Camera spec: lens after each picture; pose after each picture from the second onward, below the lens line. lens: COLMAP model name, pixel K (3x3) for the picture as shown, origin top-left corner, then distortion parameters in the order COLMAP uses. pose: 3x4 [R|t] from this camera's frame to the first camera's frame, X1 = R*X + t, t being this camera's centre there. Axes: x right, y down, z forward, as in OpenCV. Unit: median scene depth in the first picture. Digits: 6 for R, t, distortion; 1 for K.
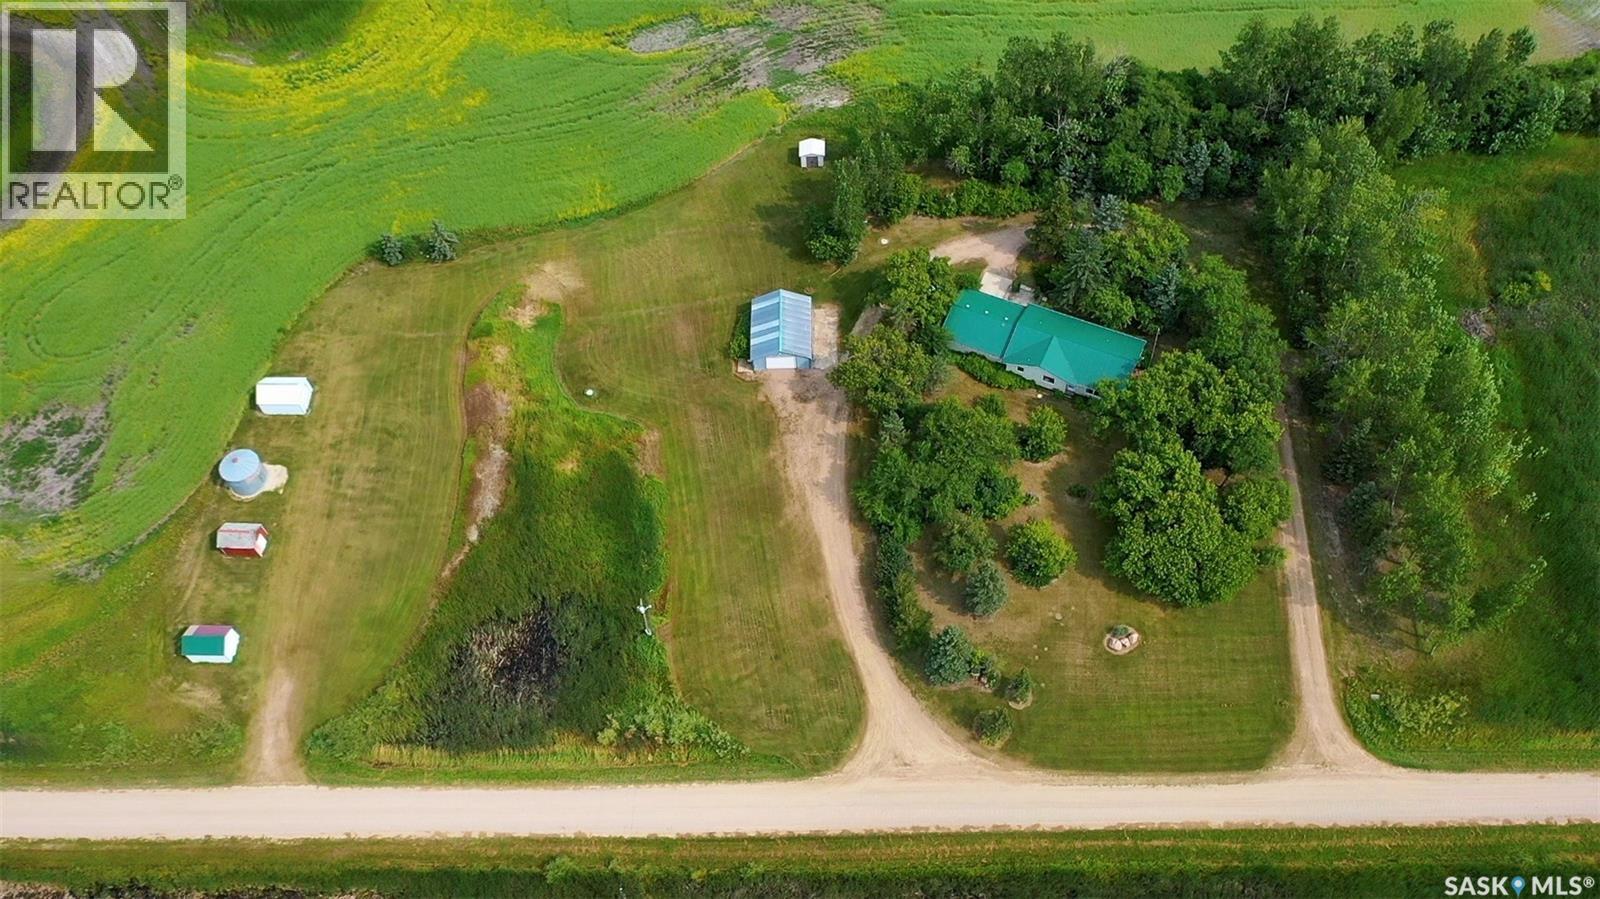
lens RADIAL K [[1270.4, 0, 800.0], [0, 1270.4, 449.5], [0, 0, 1]] dist [0.002254, 0.005486]
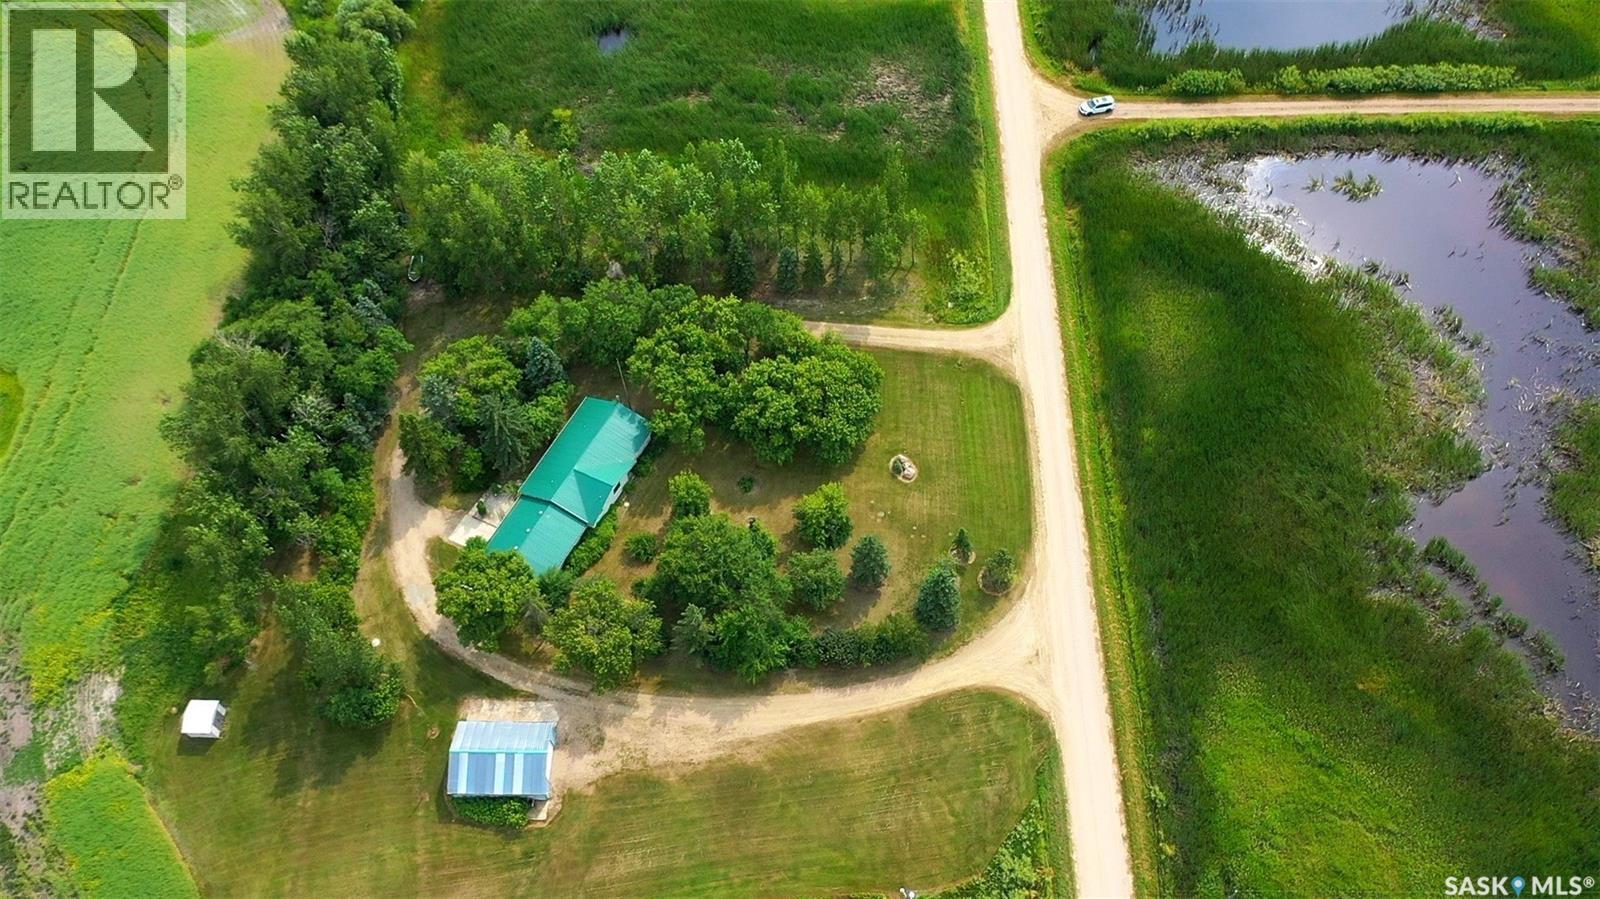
lens RADIAL K [[1270.4, 0, 800.0], [0, 1270.4, 449.5], [0, 0, 1]] dist [0.002254, 0.005486]
pose [[0.019258, -0.814497, 0.579848, -0.356973], [0.841120, 0.326726, 0.431008, -0.387671], [-0.540506, 0.479421, 0.691381, 0.269923]]
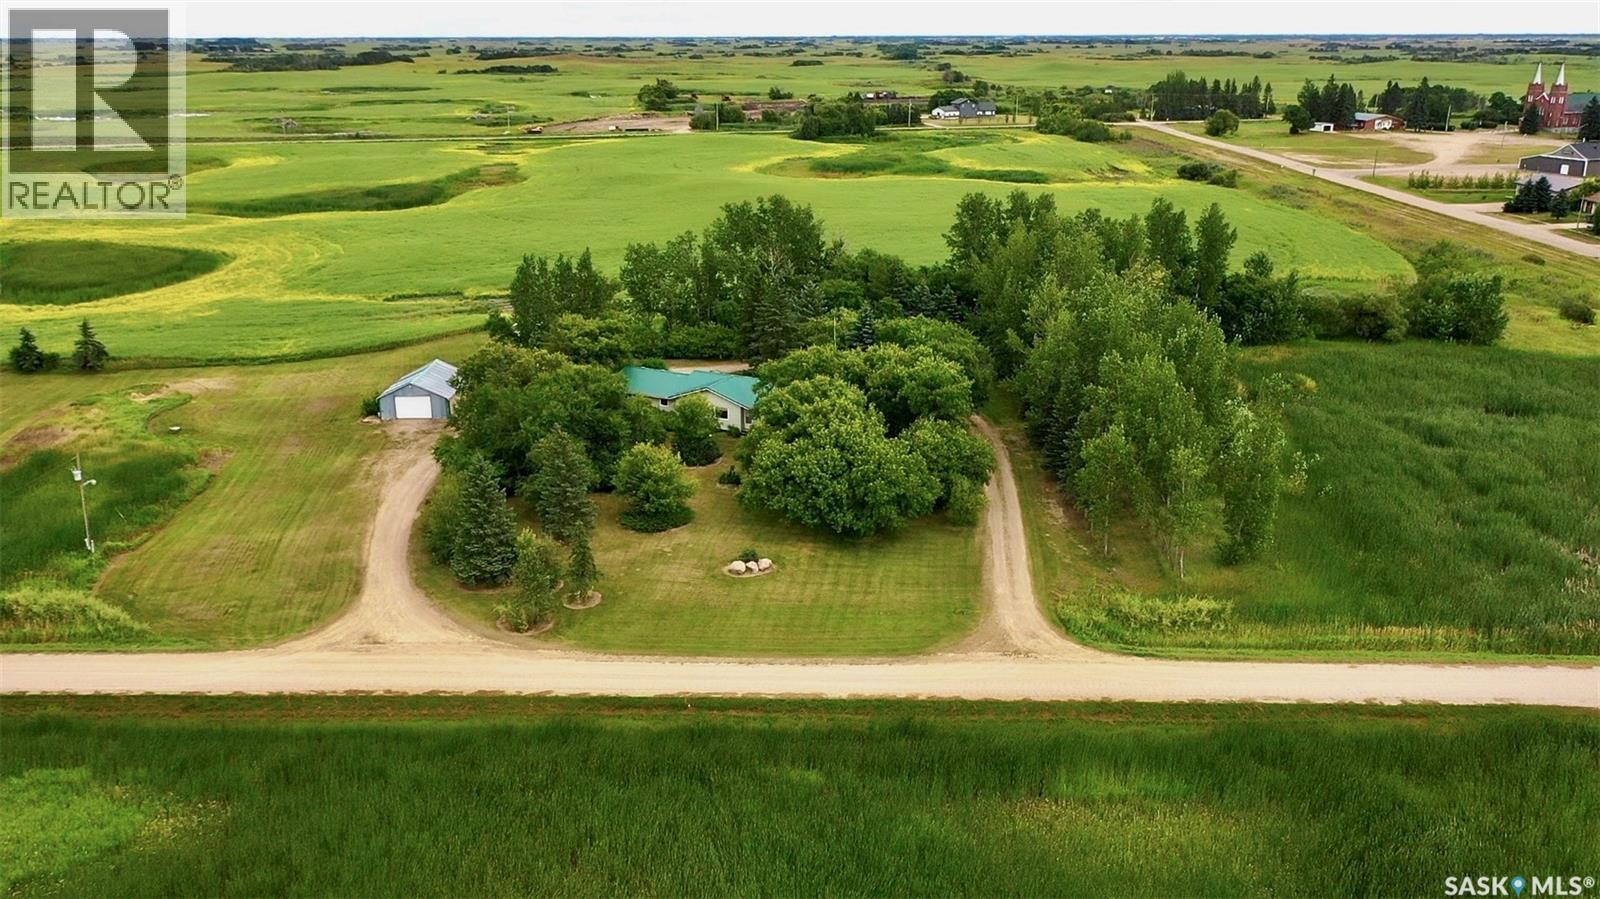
lens RADIAL K [[1270.4, 0, 800.0], [0, 1270.4, 449.5], [0, 0, 1]] dist [0.002254, 0.005486]
pose [[0.999414, 0.033277, -0.007972, 0.270751], [-0.031054, 0.784177, -0.619759, 0.516496], [-0.014372, 0.619644, 0.784751, 0.384782]]
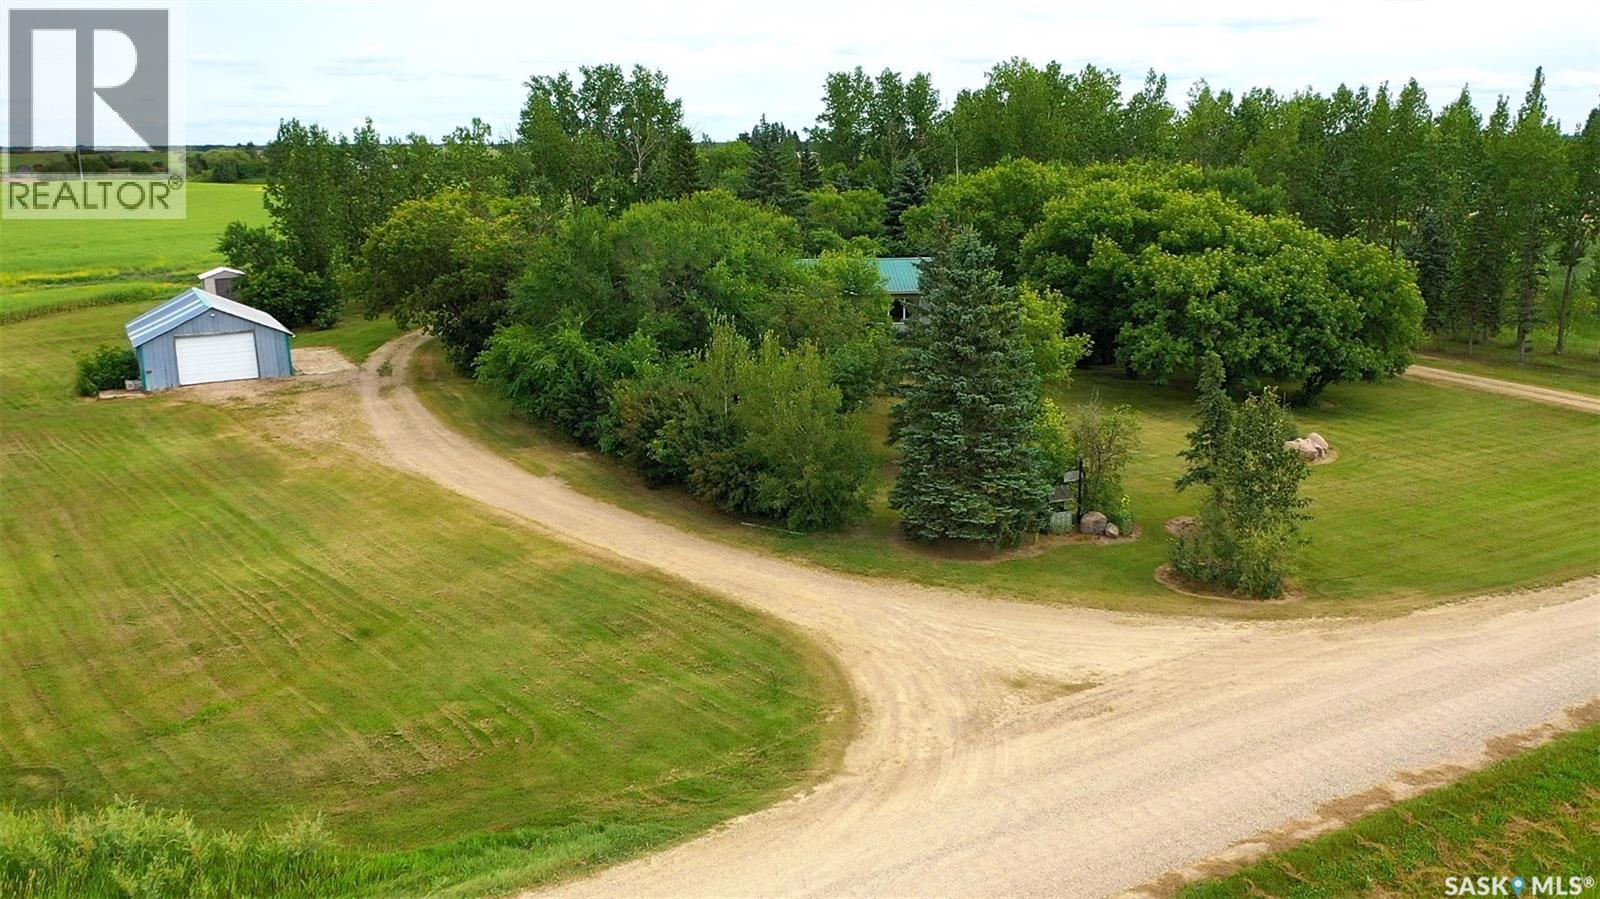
lens RADIAL K [[1270.4, 0, 800.0], [0, 1270.4, 449.5], [0, 0, 1]] dist [0.002254, 0.005486]
pose [[0.871834, -0.094010, 0.480695, -0.059098], [0.398072, 0.707815, -0.583555, 0.301013], [-0.285383, 0.700114, 0.654520, 0.760143]]
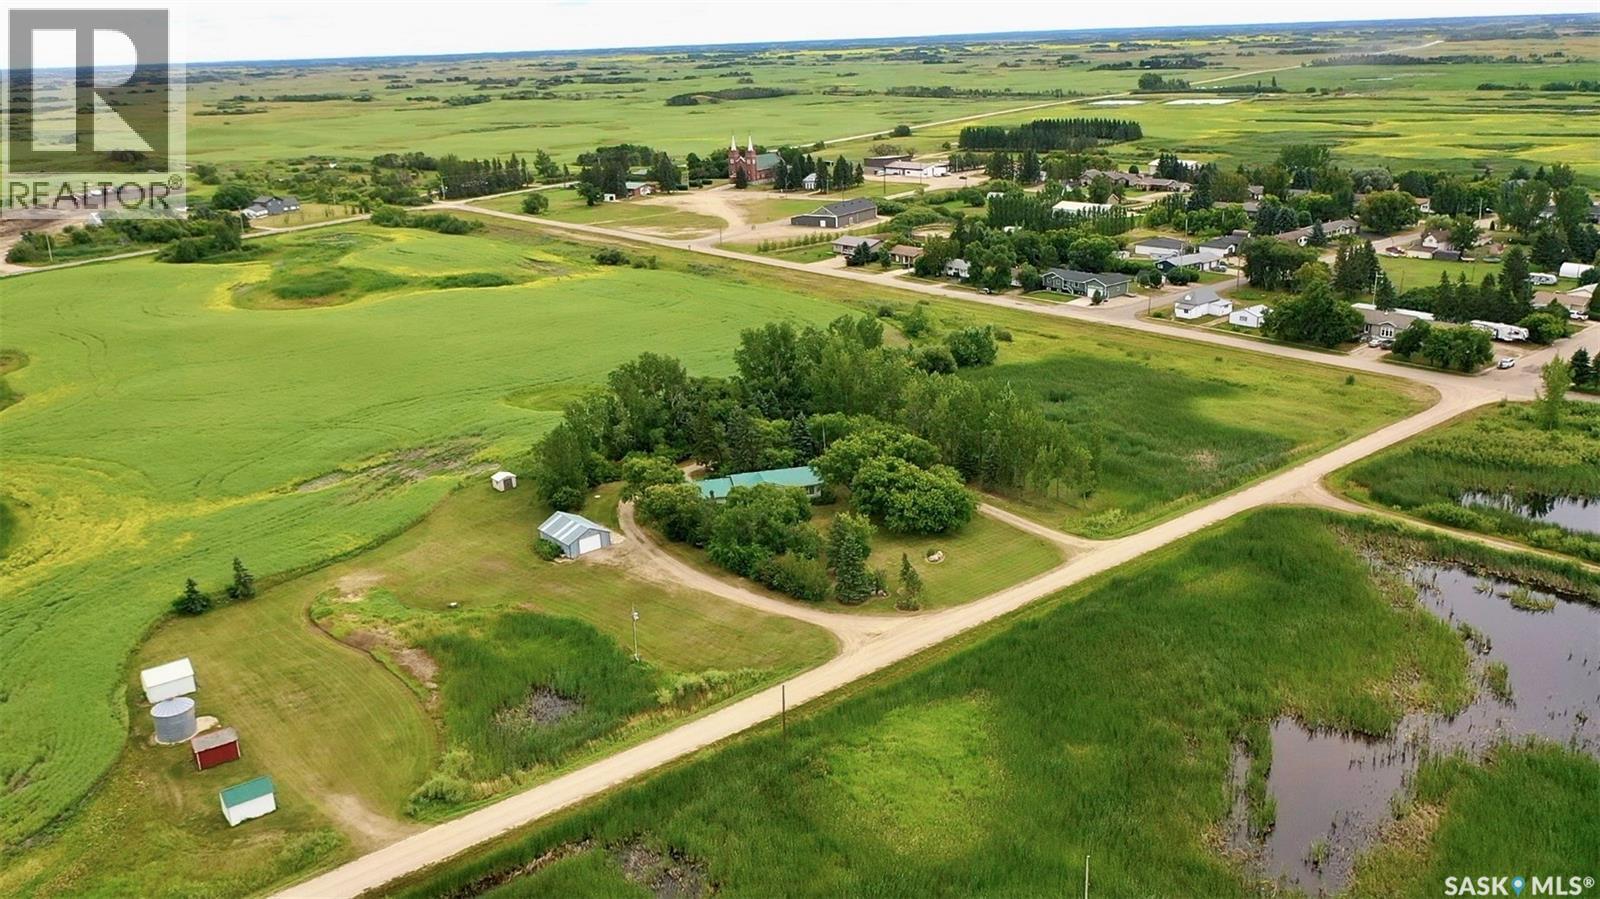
lens RADIAL K [[1270.4, 0, 800.0], [0, 1270.4, 449.5], [0, 0, 1]] dist [0.002254, 0.005486]
pose [[0.774821, -0.189119, 0.603229, -0.644032], [0.532224, 0.710083, -0.460999, 0.600451], [-0.341159, 0.678245, 0.650841, 0.069210]]
